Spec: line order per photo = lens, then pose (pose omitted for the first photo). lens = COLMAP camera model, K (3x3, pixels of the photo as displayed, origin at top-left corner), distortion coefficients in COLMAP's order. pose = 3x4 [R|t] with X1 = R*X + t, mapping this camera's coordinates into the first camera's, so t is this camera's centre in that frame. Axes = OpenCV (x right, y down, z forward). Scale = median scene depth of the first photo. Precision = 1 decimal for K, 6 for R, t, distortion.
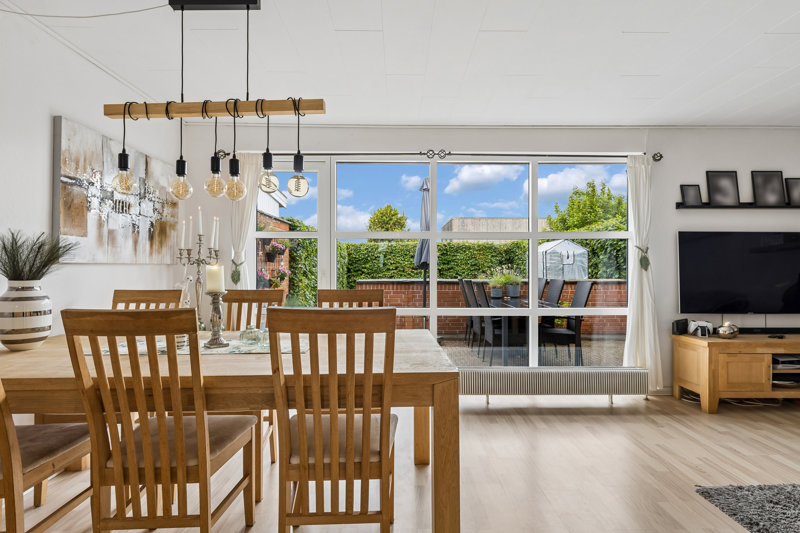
lens RADIAL K [[415.8, 0, 402.4], [0, 415.8, 263.6], [0, 0, 1]] dist [-0.002509, 0.000897]
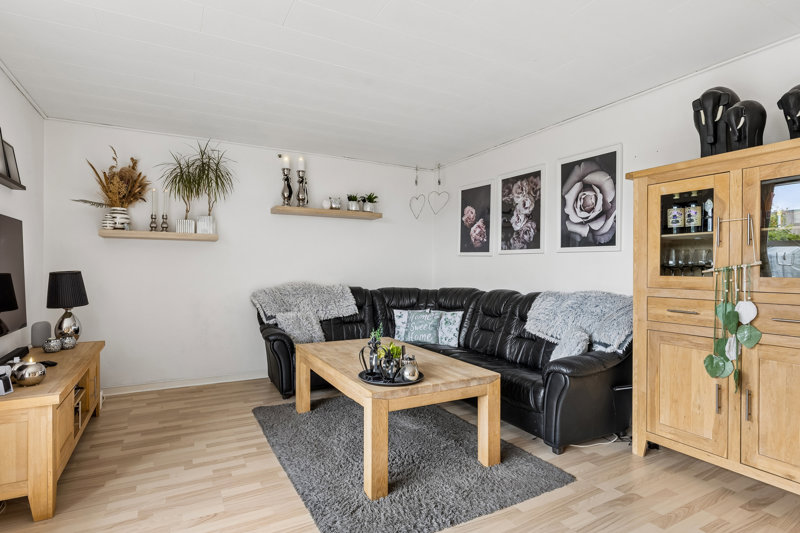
lens RADIAL K [[415.8, 0, 398.2], [0, 415.8, 270.5], [0, 0, 1]] dist [-0.002509, 0.000897]
pose [[-0.464271, -0.009957, 0.885637, -0.001811], [-0.011076, 0.999924, 0.005435, 0.005011], [-0.885624, -0.007286, -0.464346, 0.807722]]
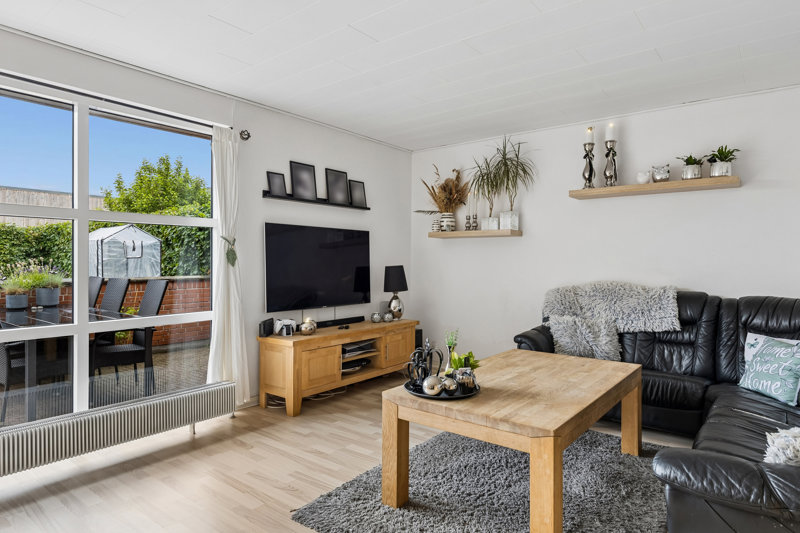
lens RADIAL K [[479.1, 0, 400.3], [0, 479.1, 262.4], [0, 0, 1]] dist [0.000662, -0.004142]
pose [[0.631229, -0.000413, 0.775596, 0.044201], [-0.007487, 0.999950, 0.006626, 0.000833], [-0.775560, -0.009990, 0.631195, 0.120962]]
